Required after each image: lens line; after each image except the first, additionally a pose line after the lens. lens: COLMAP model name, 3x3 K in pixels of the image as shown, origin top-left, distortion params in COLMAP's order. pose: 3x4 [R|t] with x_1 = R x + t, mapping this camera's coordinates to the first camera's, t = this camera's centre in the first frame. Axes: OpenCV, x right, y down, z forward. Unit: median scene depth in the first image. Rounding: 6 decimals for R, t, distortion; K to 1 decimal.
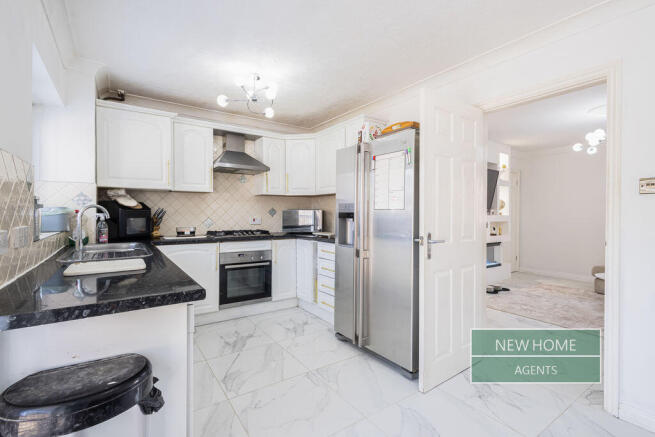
lens RADIAL K [[313.5, 0, 326.9], [0, 313.5, 216.1], [0, 0, 1]] dist [0.006298, -0.000220]
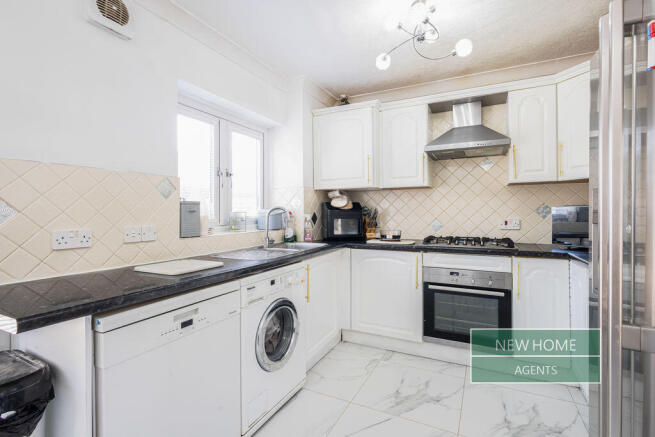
lens RADIAL K [[313.5, 0, 314.4], [0, 313.5, 211.6], [0, 0, 1]] dist [0.006298, -0.000220]
pose [[0.470235, -0.006268, -0.882519, 0.195880], [-0.000684, 0.999972, -0.007467, -0.007532], [0.882541, 0.004115, 0.470217, 0.405424]]
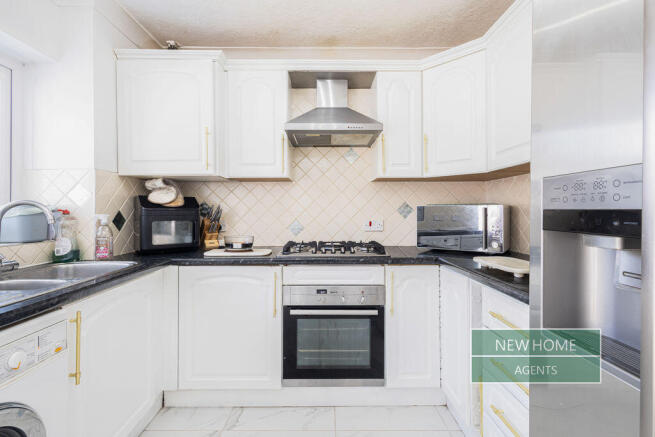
lens RADIAL K [[313.5, 0, 318.7], [0, 313.5, 210.7], [0, 0, 1]] dist [0.006298, -0.000220]
pose [[0.824294, -0.004158, -0.566146, 0.024130], [-0.000667, 0.999965, -0.008314, -0.008451], [0.566161, 0.007231, 0.824263, 0.563989]]
